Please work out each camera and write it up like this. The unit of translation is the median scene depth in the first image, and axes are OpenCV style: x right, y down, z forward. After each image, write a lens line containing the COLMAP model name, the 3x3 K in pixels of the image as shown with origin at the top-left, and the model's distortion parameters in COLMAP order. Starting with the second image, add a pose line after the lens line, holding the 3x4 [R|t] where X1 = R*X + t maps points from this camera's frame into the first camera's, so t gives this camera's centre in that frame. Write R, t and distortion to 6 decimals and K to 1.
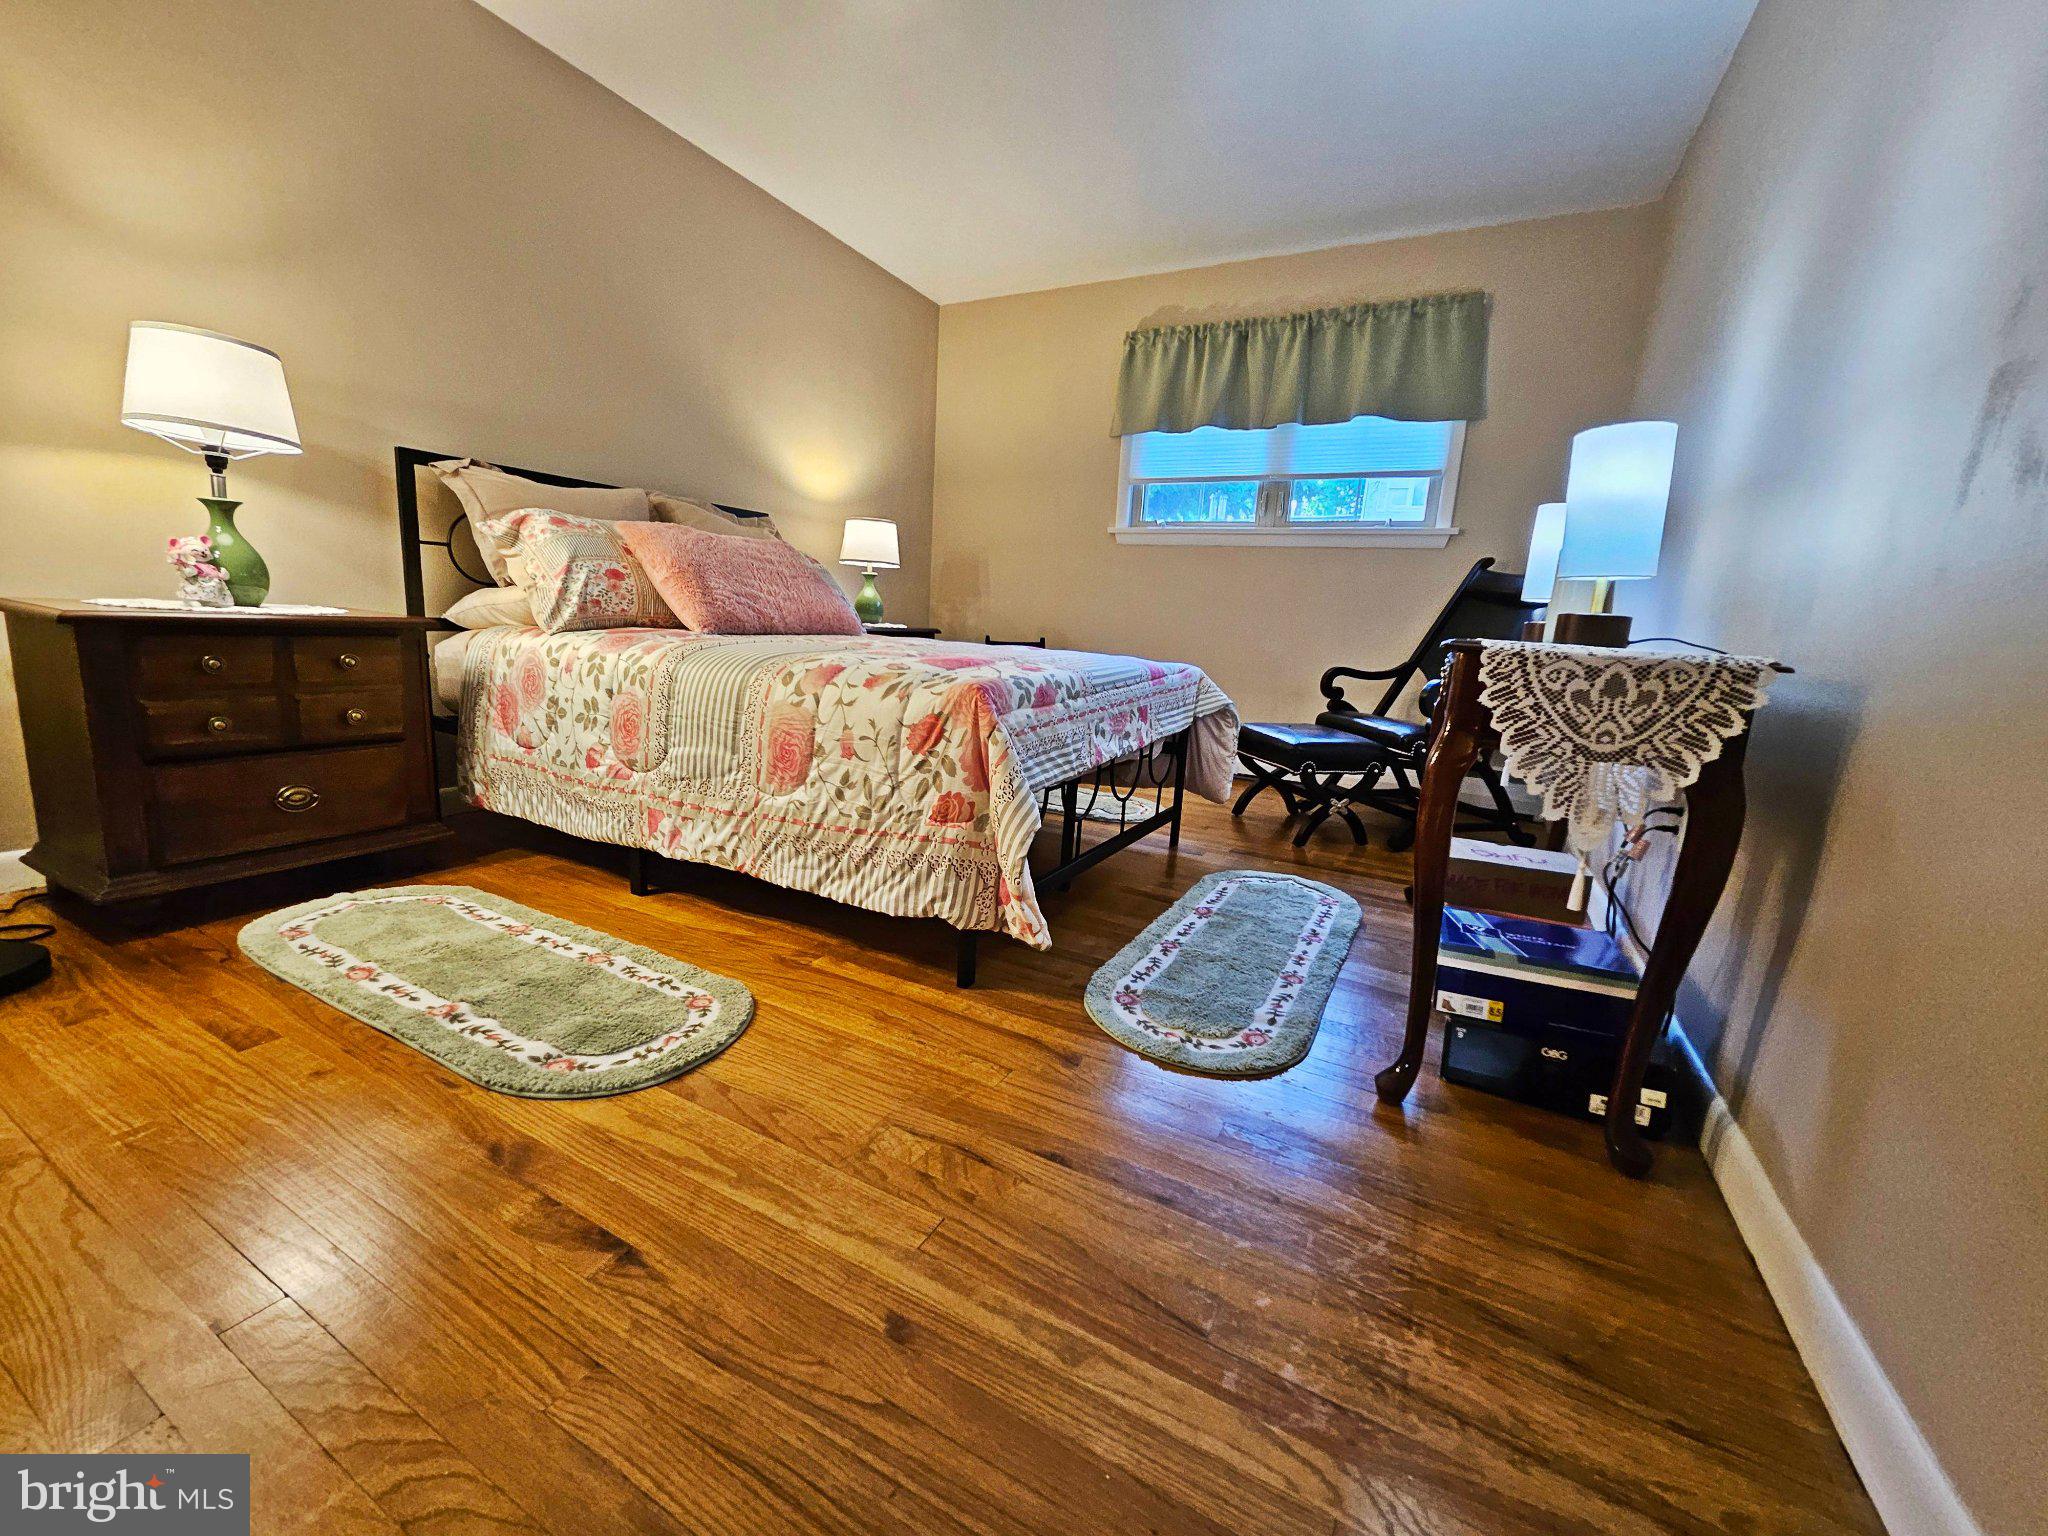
lens RADIAL K [[806.8, 0, 1022.4], [0, 806.8, 770.6], [0, 0, 1]] dist [0.007121, -0.001988]
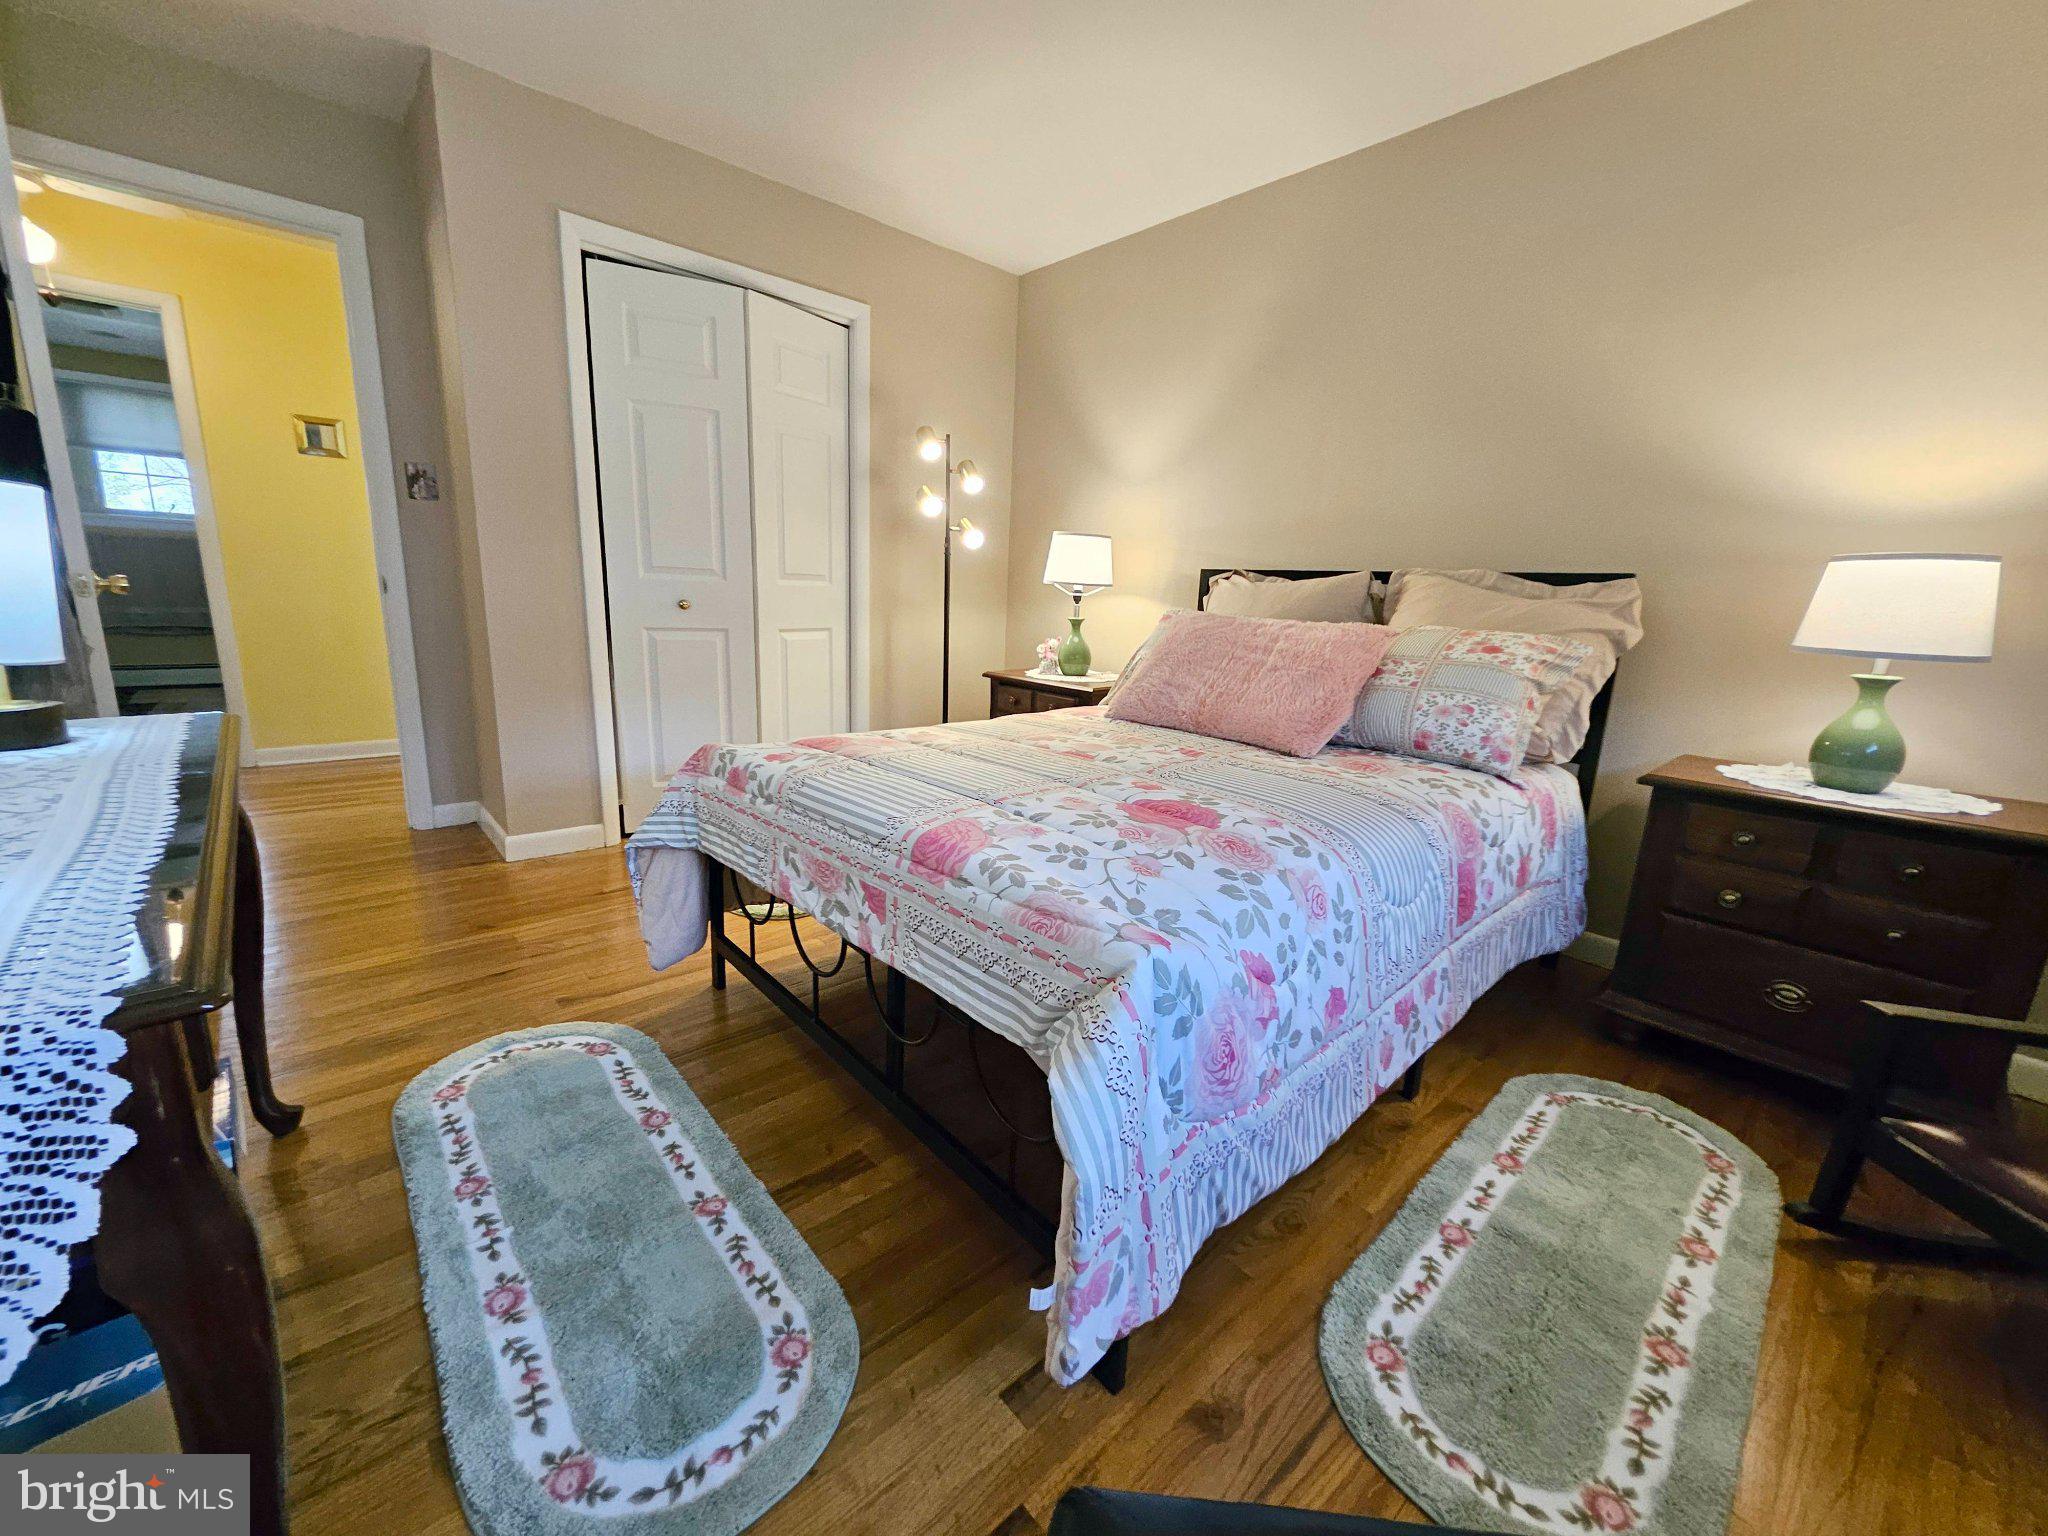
lens RADIAL K [[806.8, 0, 1027.3], [0, 806.8, 767.3], [0, 0, 1]] dist [0.007121, -0.001988]
pose [[-0.334302, 0.127329, -0.933825, 0.783377], [-0.237136, 0.947591, 0.214098, -0.379090], [0.912145, 0.293017, -0.286587, 1.512112]]
